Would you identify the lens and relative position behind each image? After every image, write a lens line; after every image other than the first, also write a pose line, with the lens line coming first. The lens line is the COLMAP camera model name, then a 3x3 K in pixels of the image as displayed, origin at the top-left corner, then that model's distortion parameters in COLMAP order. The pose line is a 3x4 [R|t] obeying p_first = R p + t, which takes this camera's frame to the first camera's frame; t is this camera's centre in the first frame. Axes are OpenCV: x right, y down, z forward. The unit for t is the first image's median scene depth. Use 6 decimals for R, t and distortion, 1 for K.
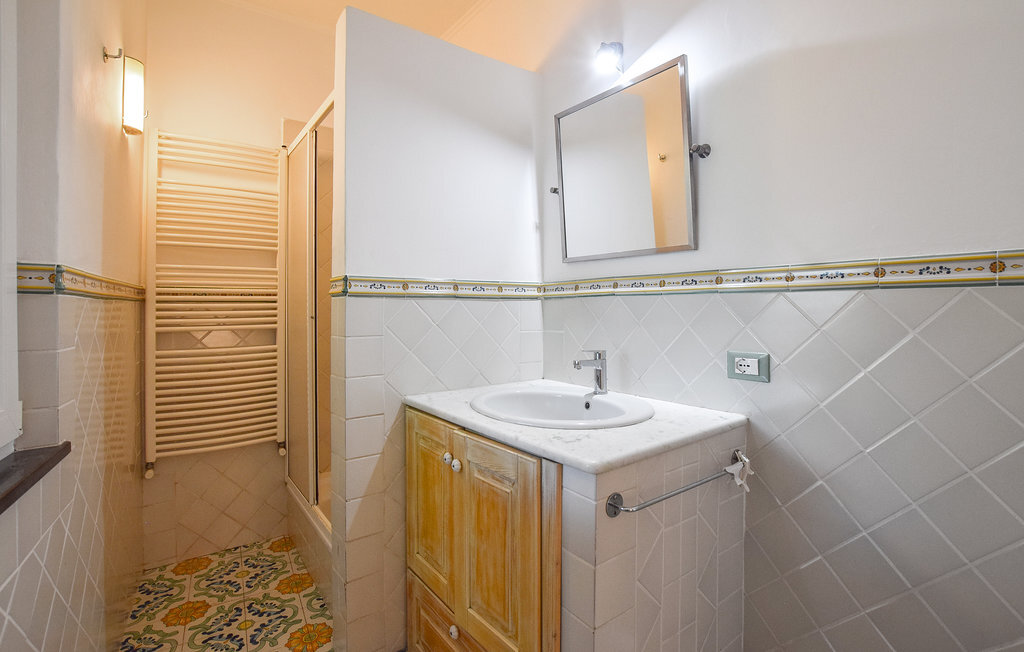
lens RADIAL K [[462.4, 0, 500.5], [0, 462.4, 318.3], [0, 0, 1]] dist [-0.030533, 0.001012]
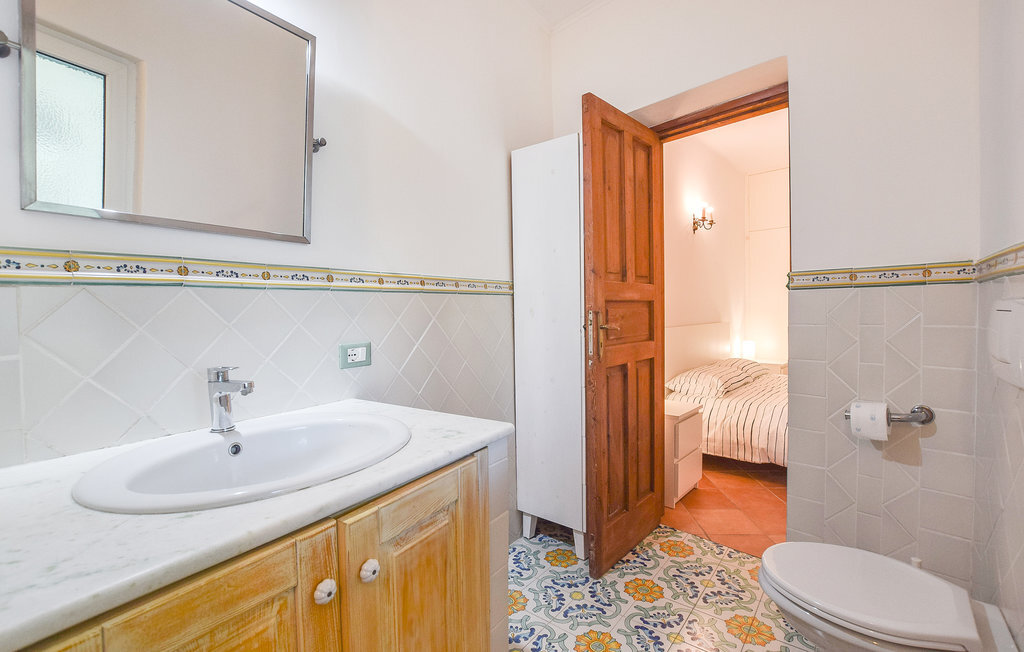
lens RADIAL K [[527.5, 0, 513.1], [0, 527.5, 307.1], [0, 0, 1]] dist [0.000083, 0.000093]
pose [[-0.409109, -0.002708, 0.912482, -0.833004], [0.023571, 0.999631, 0.013534, -0.024657], [-0.912181, 0.027045, -0.408894, 1.163456]]
